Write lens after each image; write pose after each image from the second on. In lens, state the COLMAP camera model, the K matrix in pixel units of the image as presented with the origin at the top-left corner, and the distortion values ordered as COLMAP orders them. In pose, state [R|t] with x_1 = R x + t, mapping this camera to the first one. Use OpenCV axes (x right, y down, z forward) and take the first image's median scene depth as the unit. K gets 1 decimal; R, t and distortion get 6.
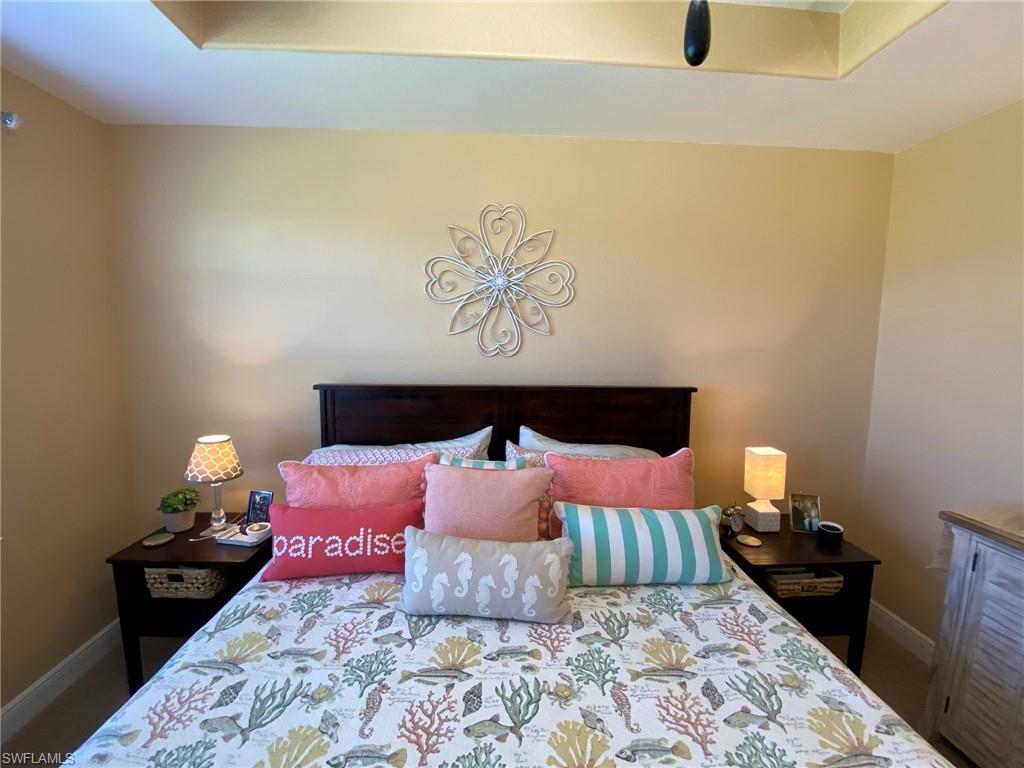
lens RADIAL K [[413.7, 0, 520.5], [0, 413.7, 382.6], [0, 0, 1]] dist [0.002860, -0.013559]
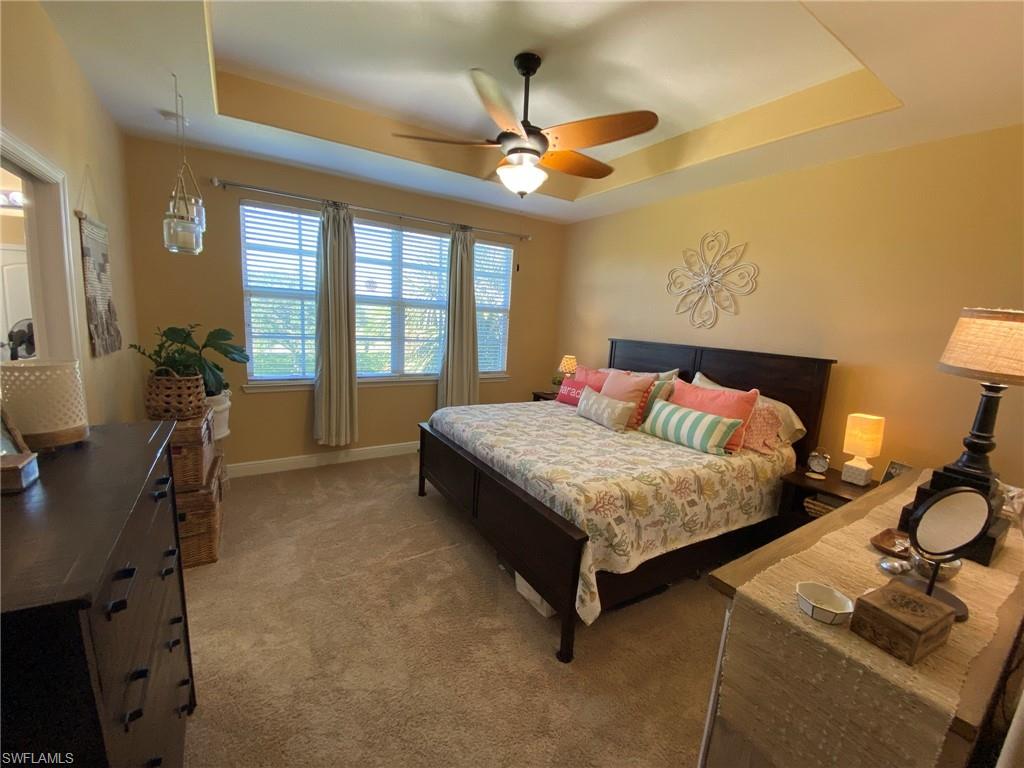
lens RADIAL K [[413.7, 0, 507.3], [0, 413.7, 387.6], [0, 0, 1]] dist [0.002860, -0.013559]
pose [[0.478218, 0.156899, -0.864113, 1.021249], [-0.138211, 0.985097, 0.102378, 0.102703], [0.867298, 0.070471, 0.492776, -0.408869]]
